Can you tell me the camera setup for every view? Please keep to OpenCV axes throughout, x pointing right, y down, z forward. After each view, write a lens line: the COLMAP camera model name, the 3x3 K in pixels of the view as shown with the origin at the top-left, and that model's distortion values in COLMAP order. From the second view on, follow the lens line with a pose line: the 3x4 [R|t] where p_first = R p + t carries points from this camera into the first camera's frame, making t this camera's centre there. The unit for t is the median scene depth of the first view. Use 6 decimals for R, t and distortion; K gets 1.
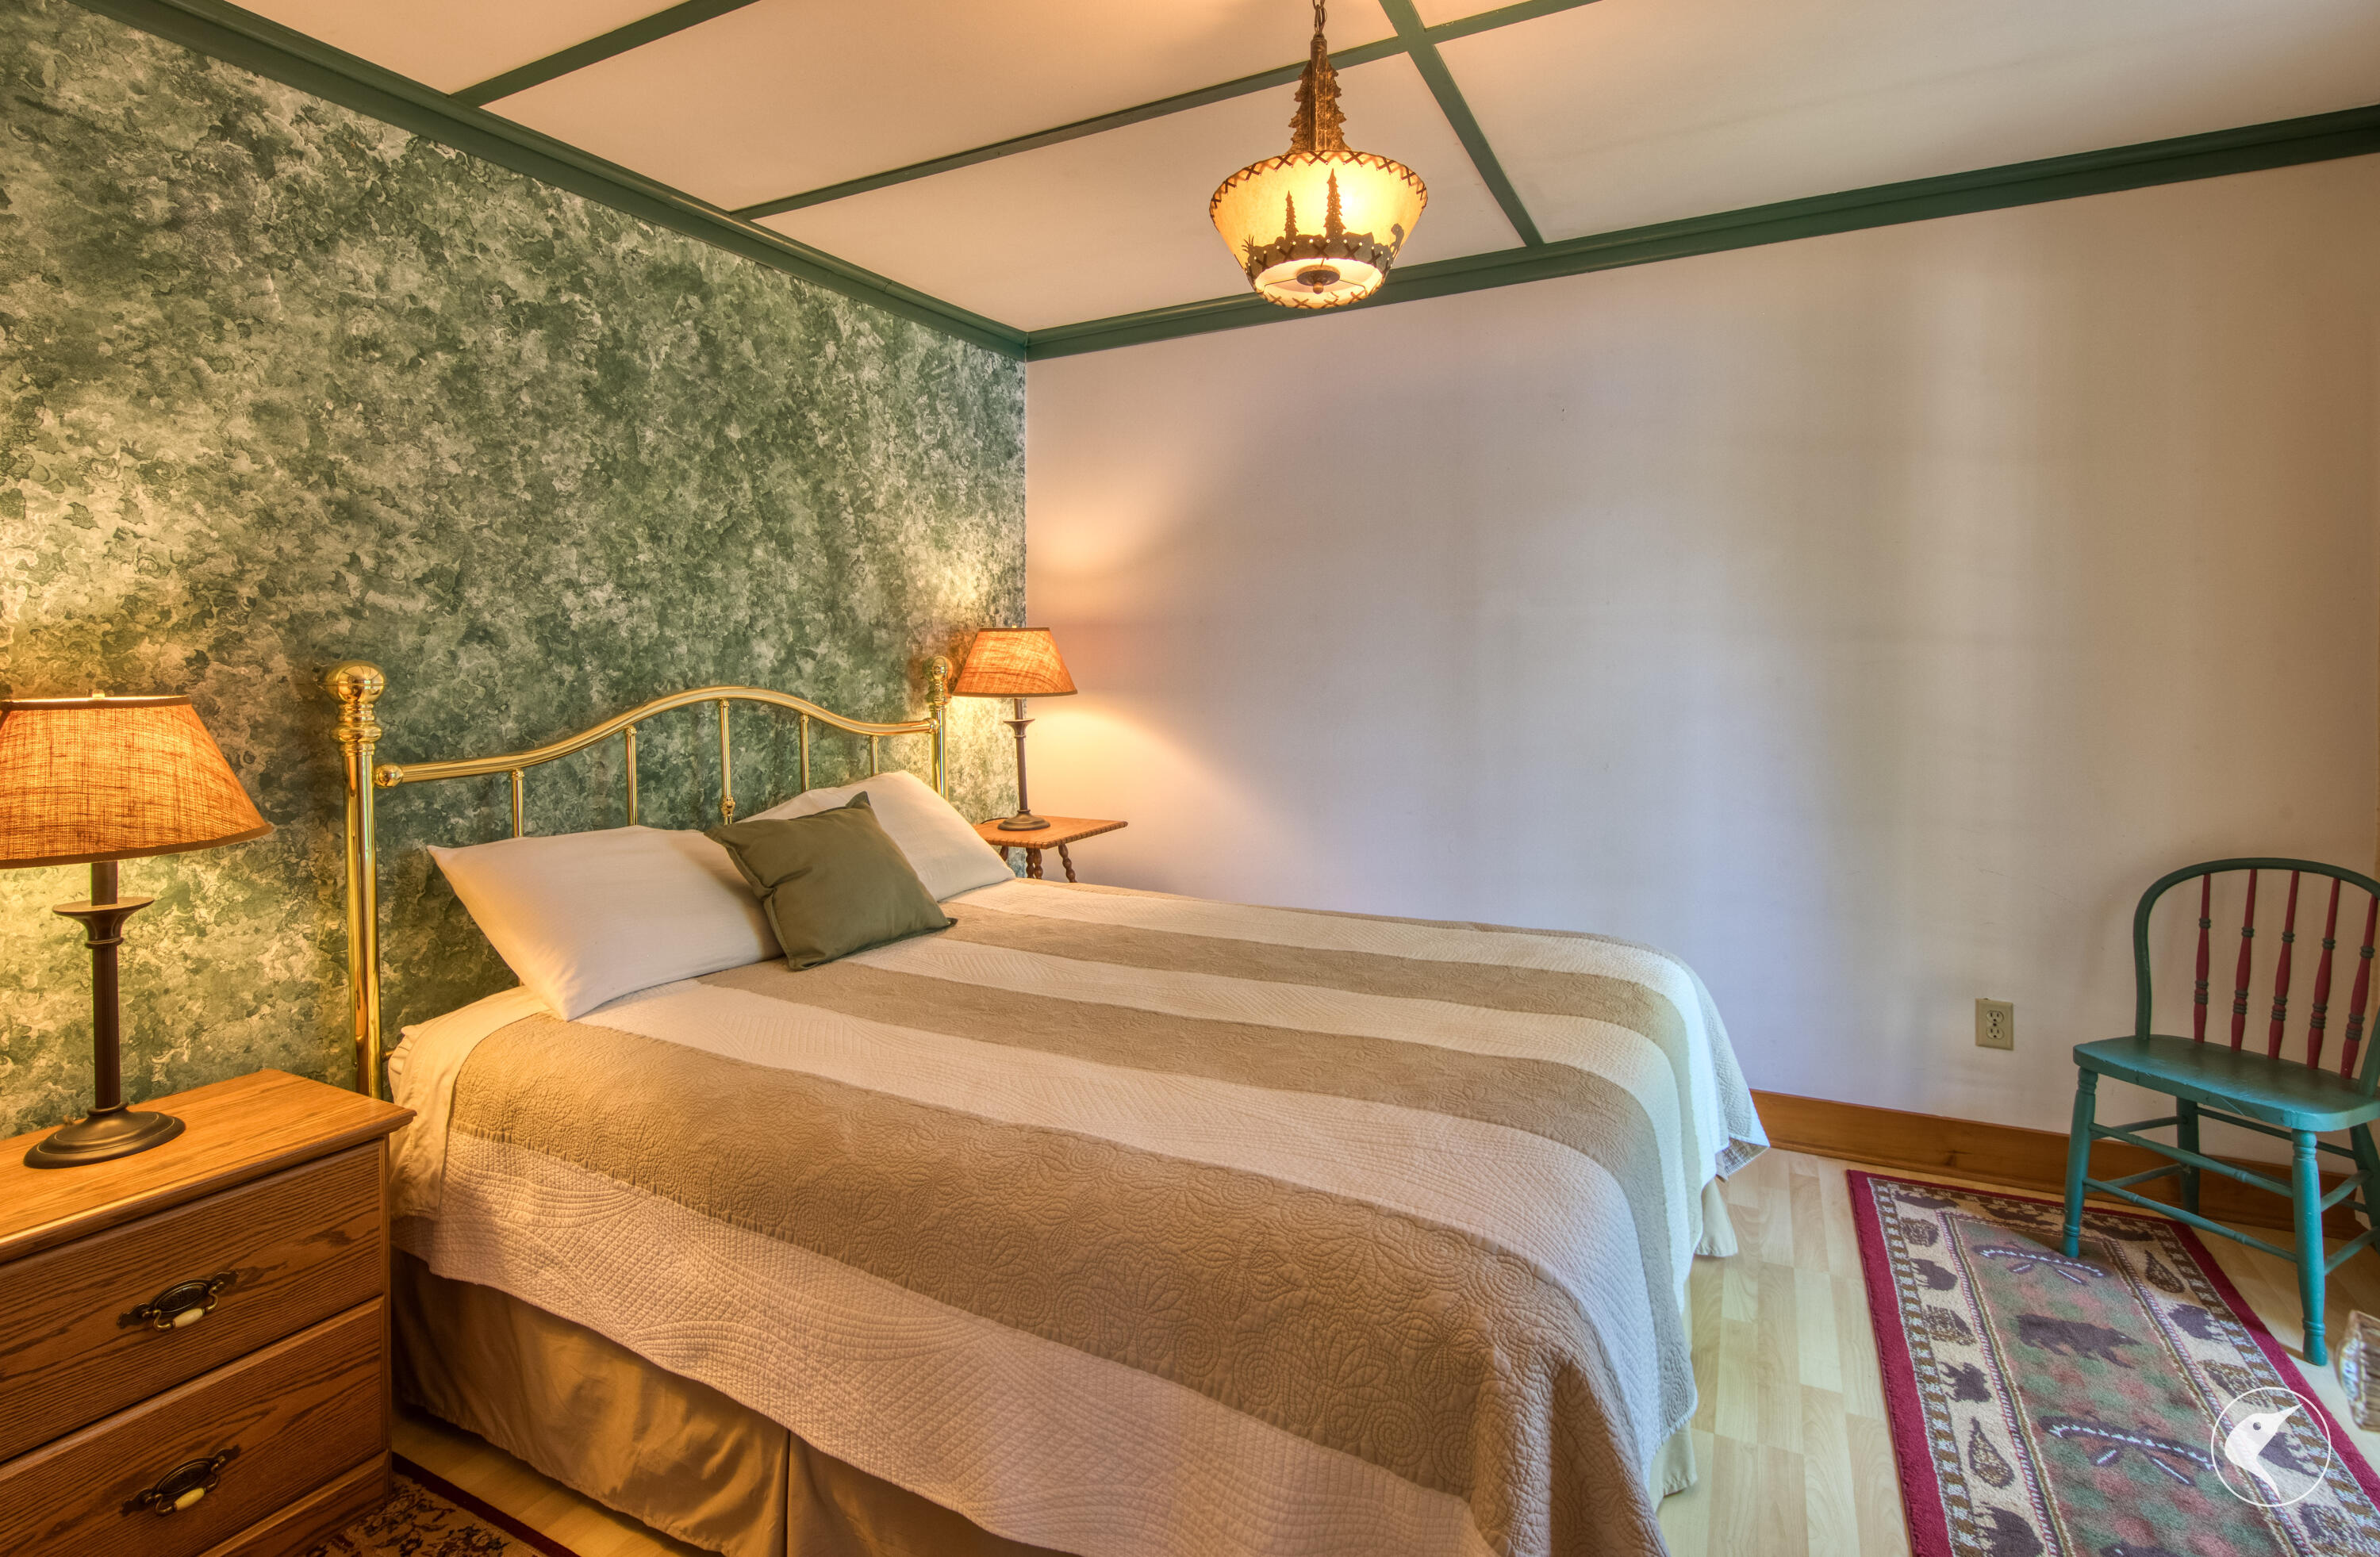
lens RADIAL K [[1084.2, 0, 1229.2], [0, 1084.2, 670.8], [0, 0, 1]] dist [0.005160, -0.003743]
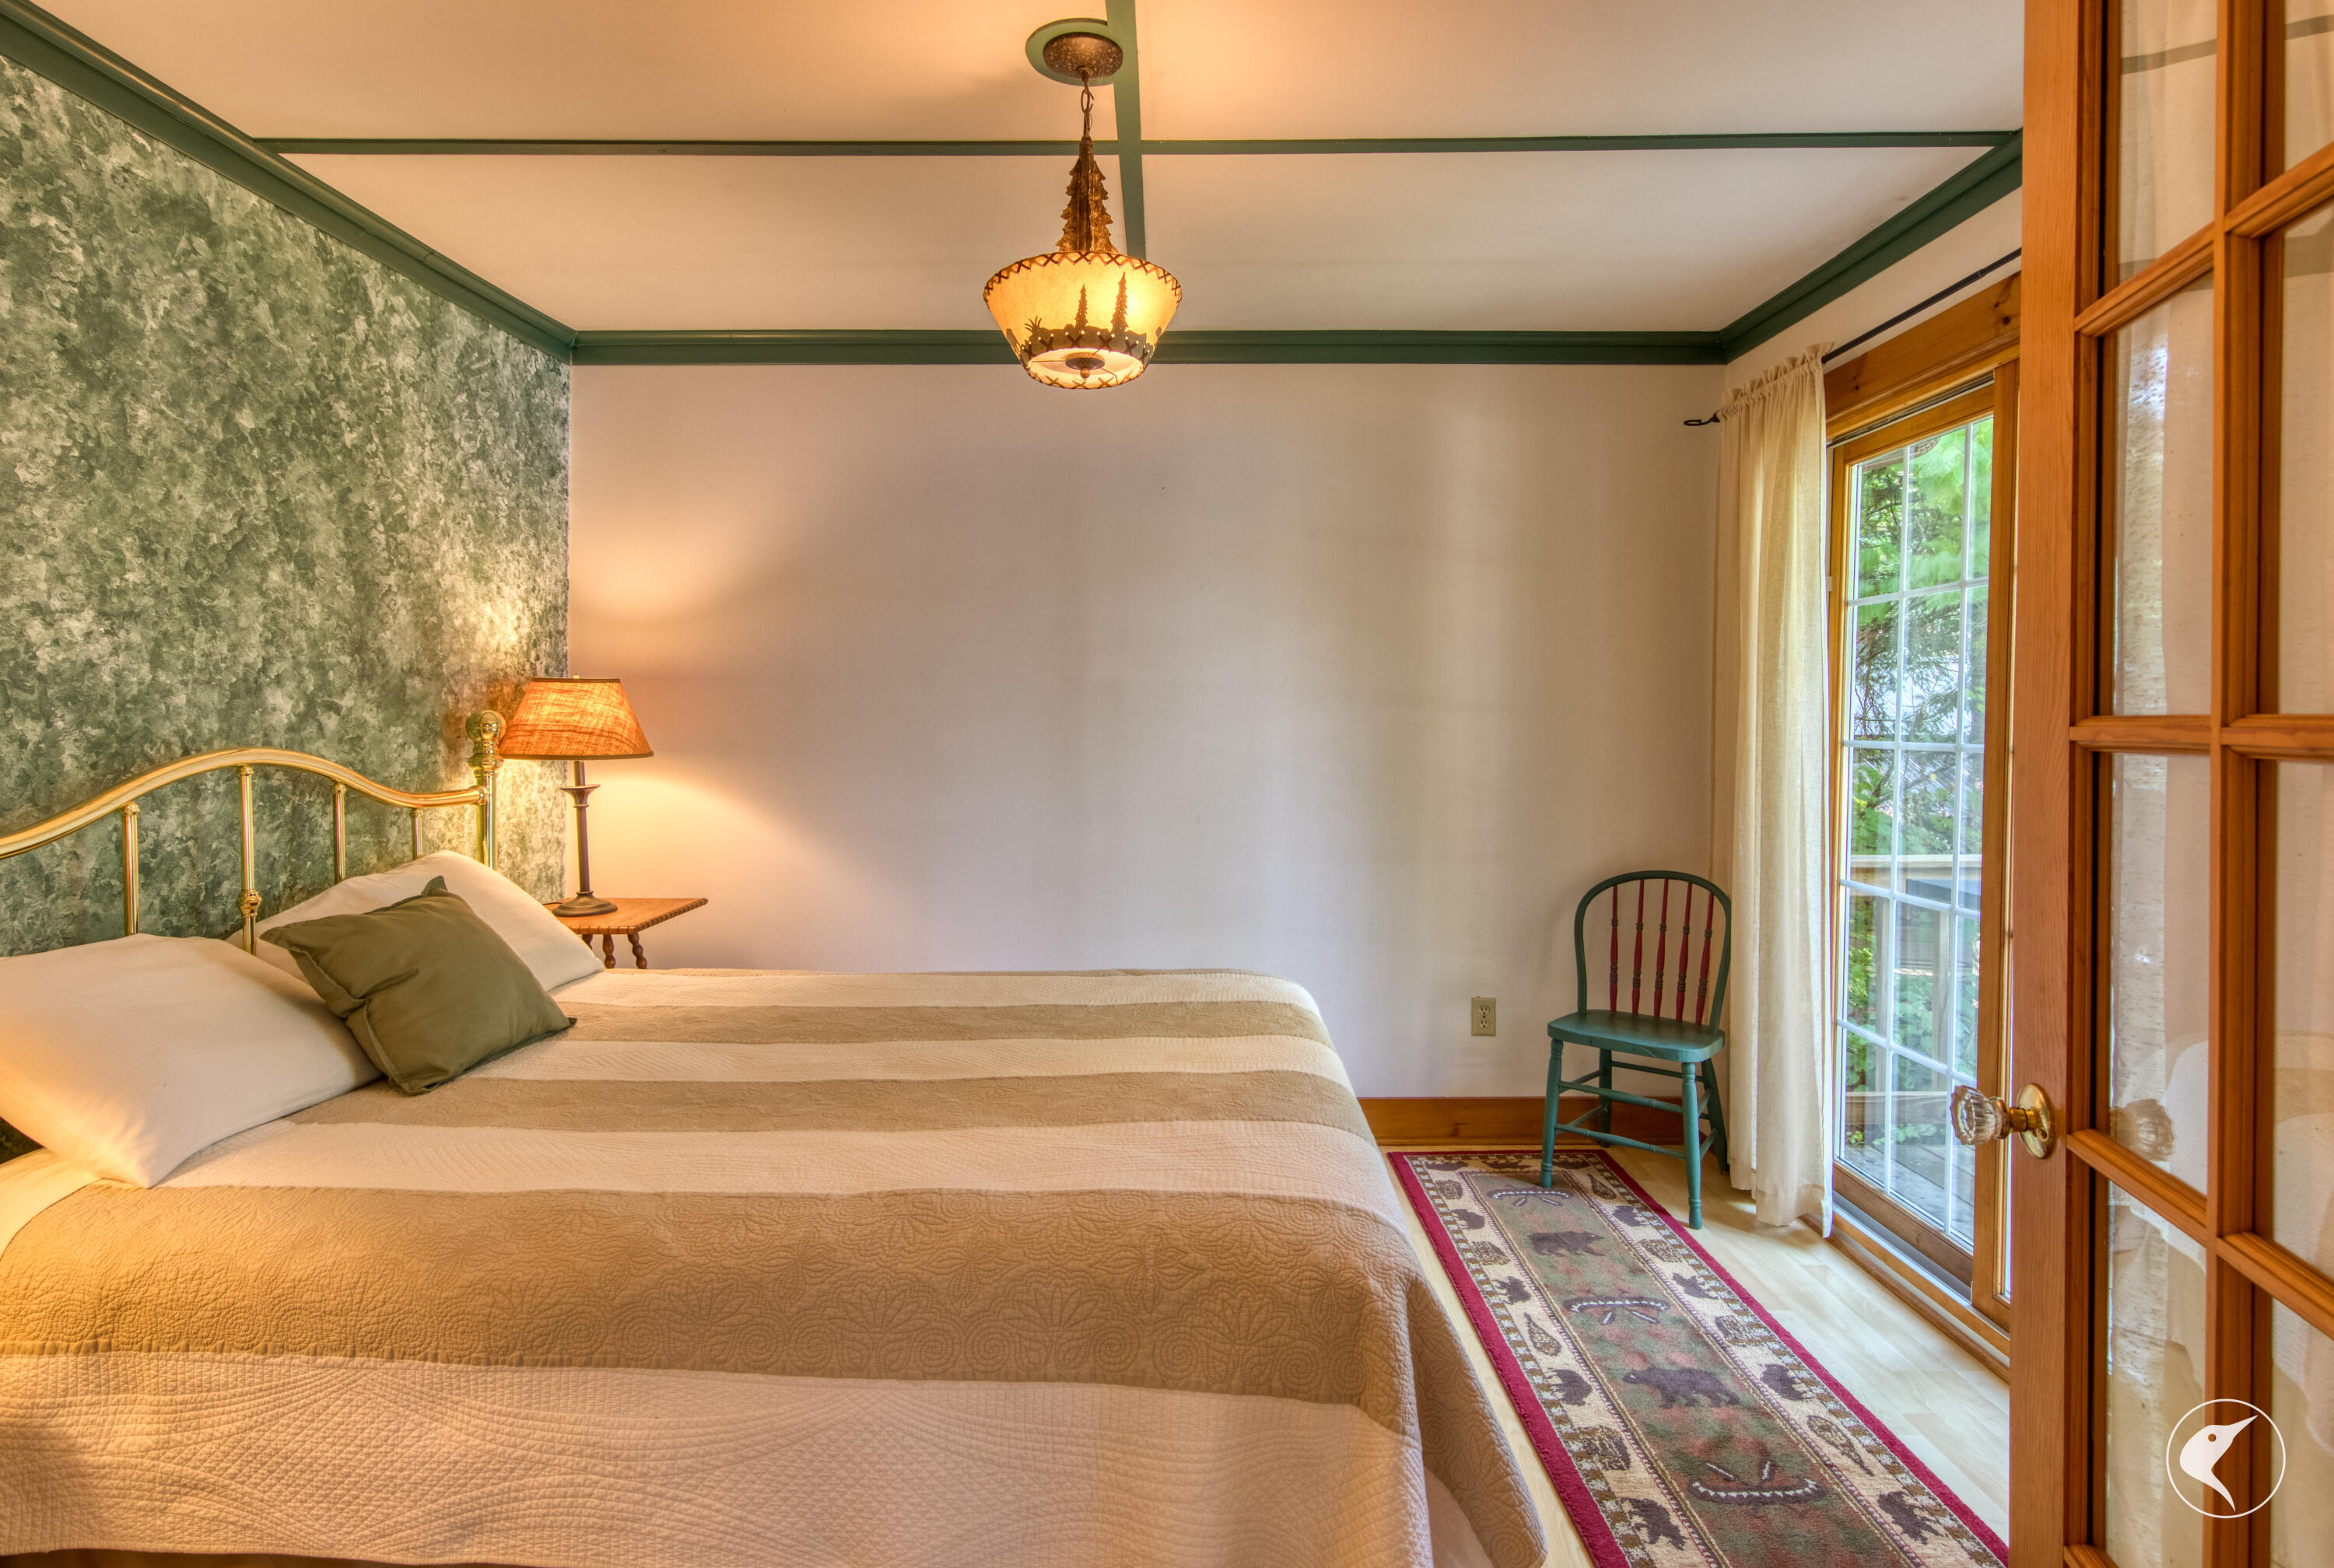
lens RADIAL K [[1158.9, 0, 1191.5], [0, 1158.9, 719.6], [0, 0, 1]] dist [0.006495, -0.005749]
pose [[0.892812, 0.007637, 0.450364, -0.254071], [-0.004619, 0.999959, -0.007799, -0.003106], [-0.450405, 0.004882, 0.892811, -0.047159]]
